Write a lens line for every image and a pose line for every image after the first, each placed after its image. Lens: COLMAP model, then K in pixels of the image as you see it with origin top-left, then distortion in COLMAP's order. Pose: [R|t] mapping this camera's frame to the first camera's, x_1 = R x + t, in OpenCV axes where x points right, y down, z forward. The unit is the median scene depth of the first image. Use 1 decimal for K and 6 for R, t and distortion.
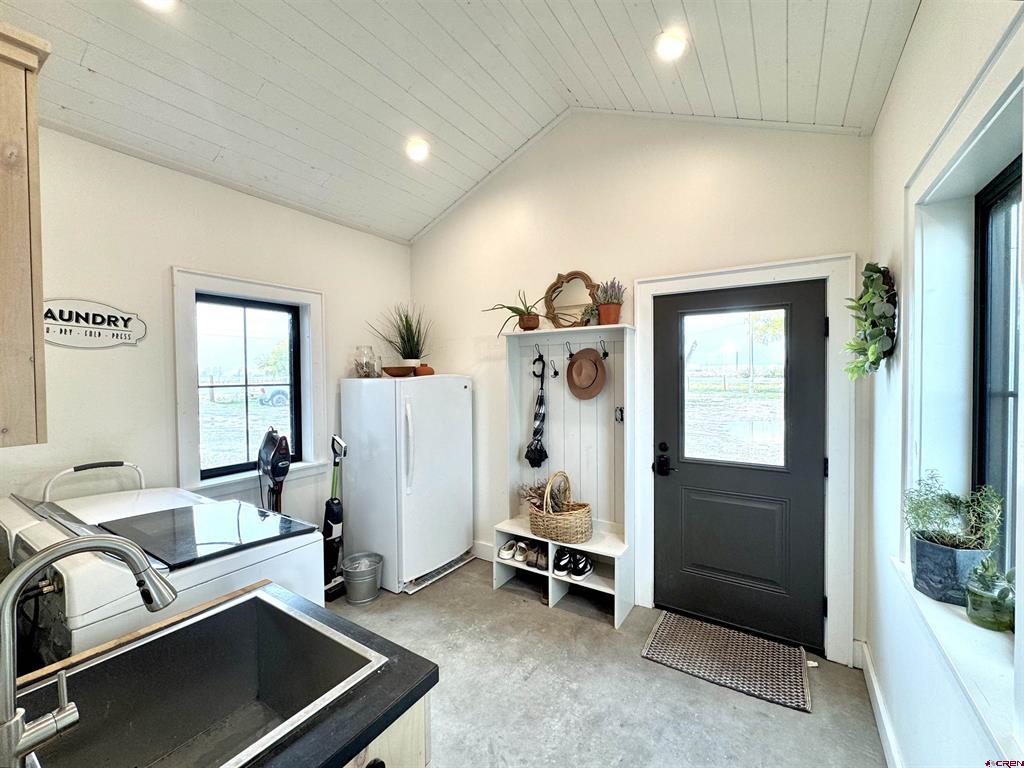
lens RADIAL K [[423.7, 0, 512.5], [0, 423.7, 381.0], [0, 0, 1]] dist [-0.002638, -0.000504]
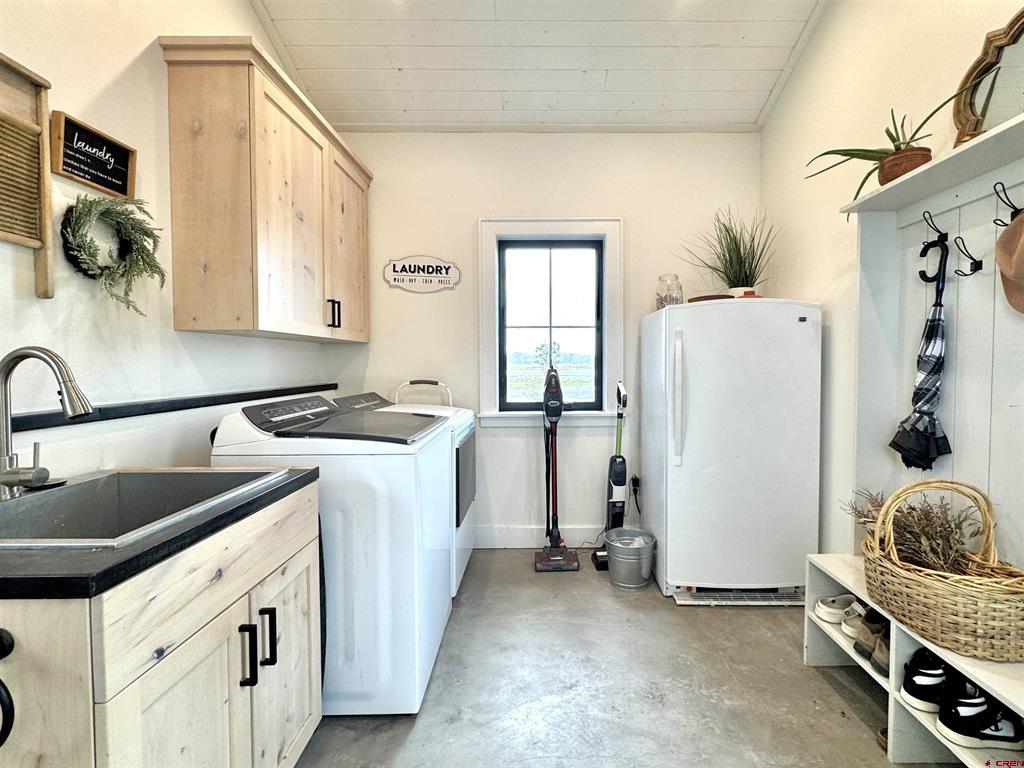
lens RADIAL K [[456.9, 0, 545.9], [0, 456.9, 373.7], [0, 0, 1]] dist [-0.002443, 0.000082]
pose [[0.549848, 0.026211, -0.834853, 0.288745], [-0.015505, 0.999656, 0.021174, 0.103275], [0.835121, 0.001302, 0.550065, 0.404583]]
